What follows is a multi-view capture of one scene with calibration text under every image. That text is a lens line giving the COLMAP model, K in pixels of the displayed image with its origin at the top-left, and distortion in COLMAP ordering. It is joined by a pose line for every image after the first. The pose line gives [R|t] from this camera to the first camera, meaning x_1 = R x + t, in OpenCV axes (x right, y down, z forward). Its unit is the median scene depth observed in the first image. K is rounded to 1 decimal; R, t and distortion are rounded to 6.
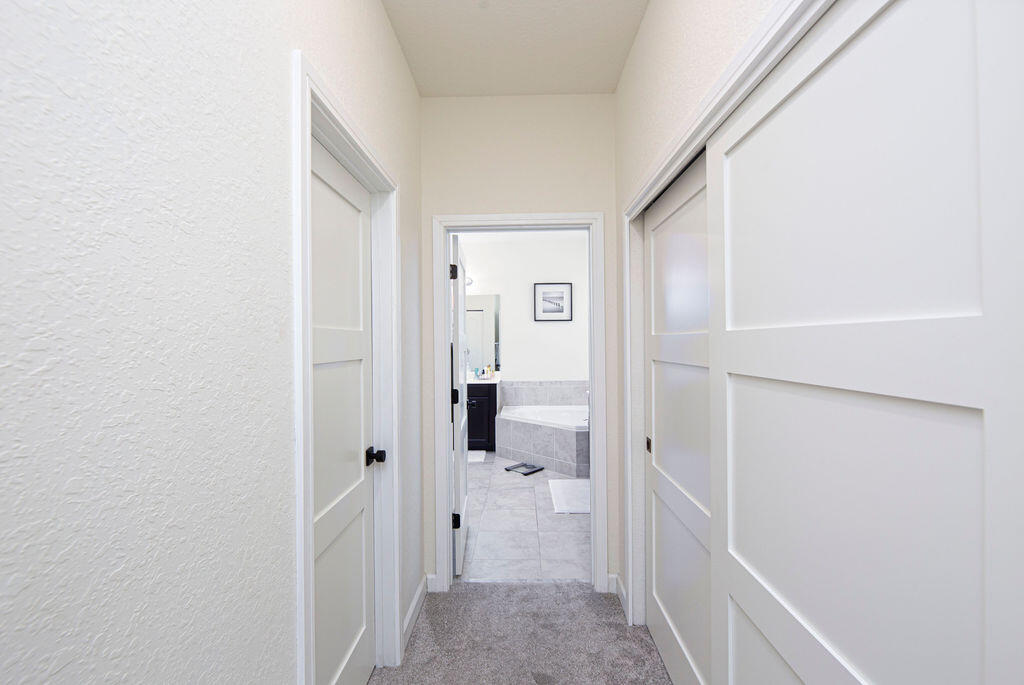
lens RADIAL K [[439.4, 0, 511.1], [0, 439.4, 340.5], [0, 0, 1]] dist [-0.010496, 0.000982]
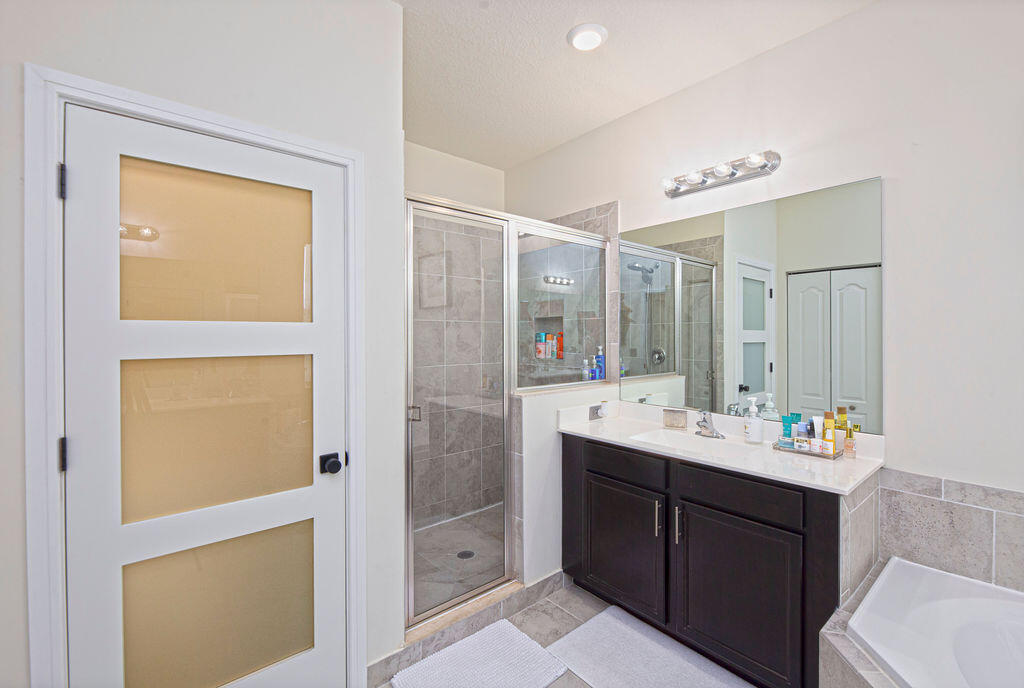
lens RADIAL K [[439.4, 0, 514.7], [0, 439.4, 335.0], [0, 0, 1]] dist [-0.010496, 0.000982]
pose [[0.665602, 0.001788, -0.746305, 0.030360], [0.001556, 0.999992, 0.003784, 0.001661], [0.746305, -0.003680, 0.665593, 0.628431]]
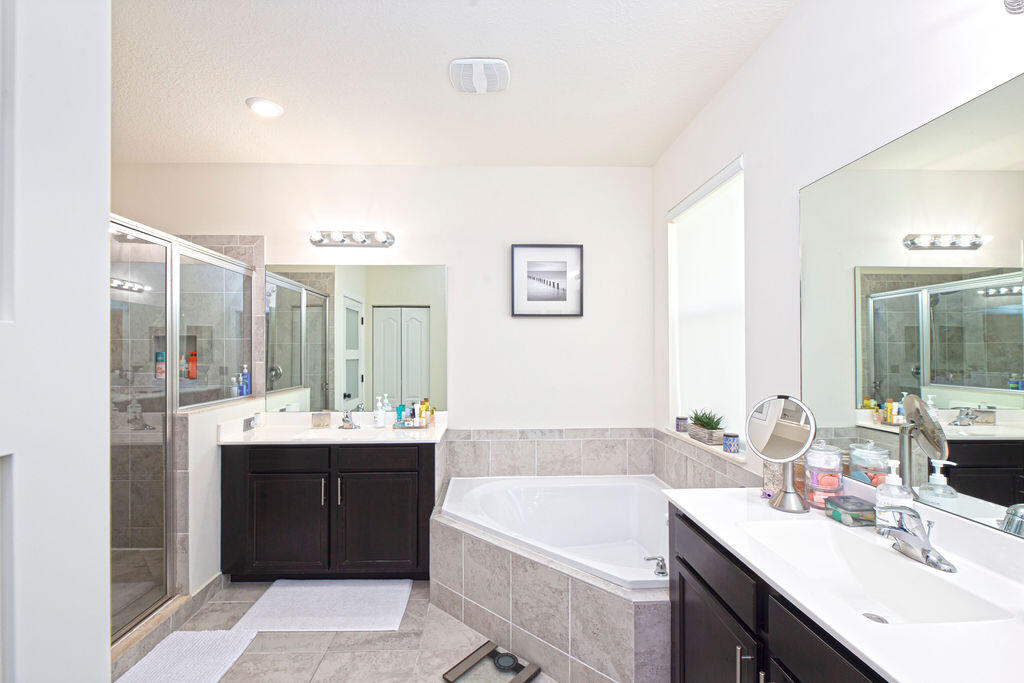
lens RADIAL K [[439.4, 0, 507.2], [0, 439.4, 343.9], [0, 0, 1]] dist [-0.010496, 0.000982]
pose [[0.997378, 0.006542, 0.072066, 0.009843], [-0.005537, 0.999885, -0.014129, -0.003295], [-0.072150, 0.013693, 0.997300, 0.474417]]
